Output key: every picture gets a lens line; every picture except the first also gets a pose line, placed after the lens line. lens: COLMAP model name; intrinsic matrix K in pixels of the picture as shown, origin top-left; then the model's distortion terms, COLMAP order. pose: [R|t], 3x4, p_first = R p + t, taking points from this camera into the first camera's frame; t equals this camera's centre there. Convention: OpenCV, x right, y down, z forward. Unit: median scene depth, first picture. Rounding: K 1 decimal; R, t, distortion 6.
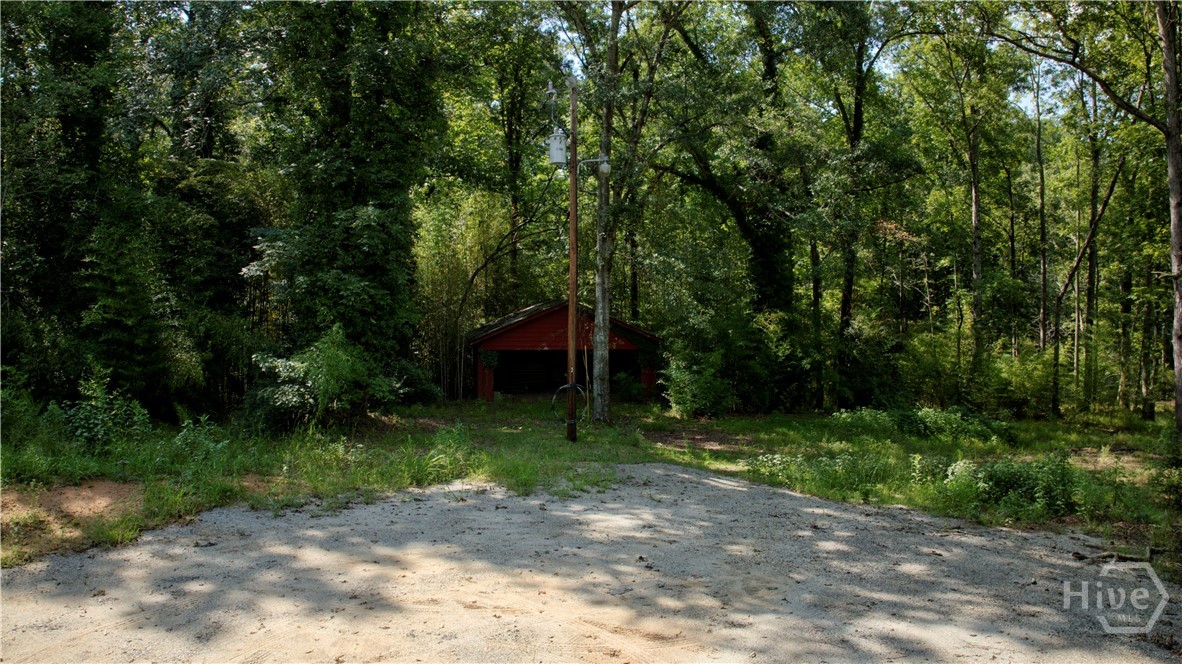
lens RADIAL K [[829.3, 0, 595.4], [0, 829.3, 330.4], [0, 0, 1]] dist [-0.117462, -0.005321]
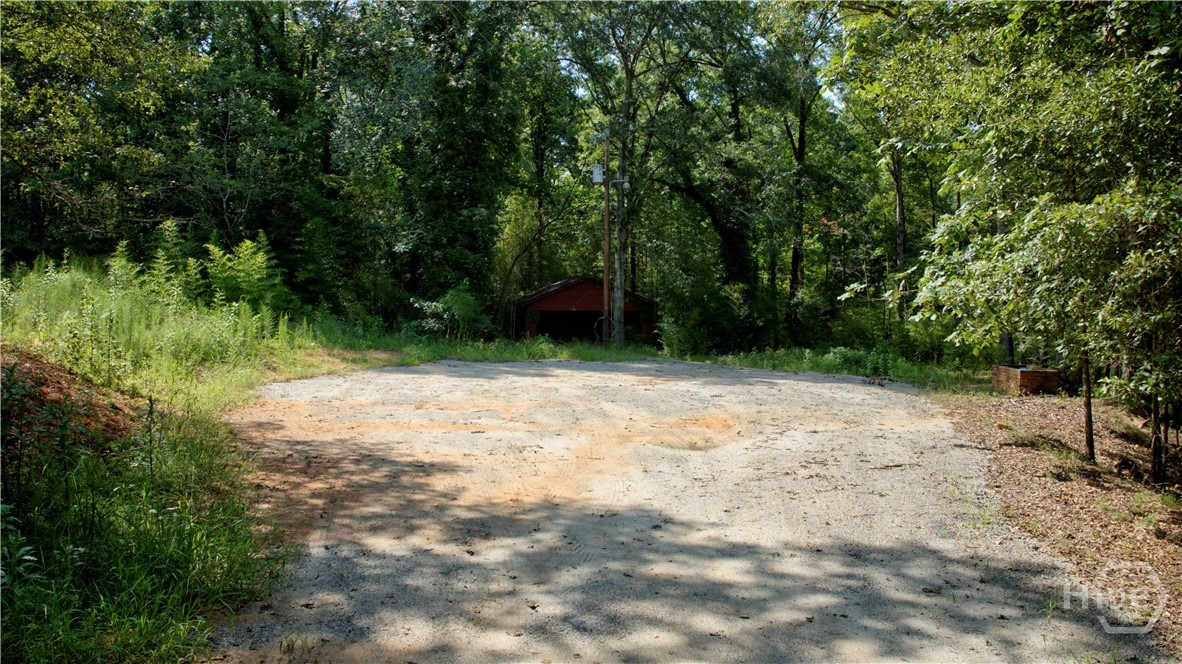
lens RADIAL K [[829.3, 0, 585.9], [0, 829.3, 332.8], [0, 0, 1]] dist [-0.117462, -0.005321]
pose [[0.999965, -0.000318, 0.008349, -0.051095], [0.000295, 0.999996, 0.002780, 0.057201], [-0.008350, -0.002778, 0.999961, -0.400400]]
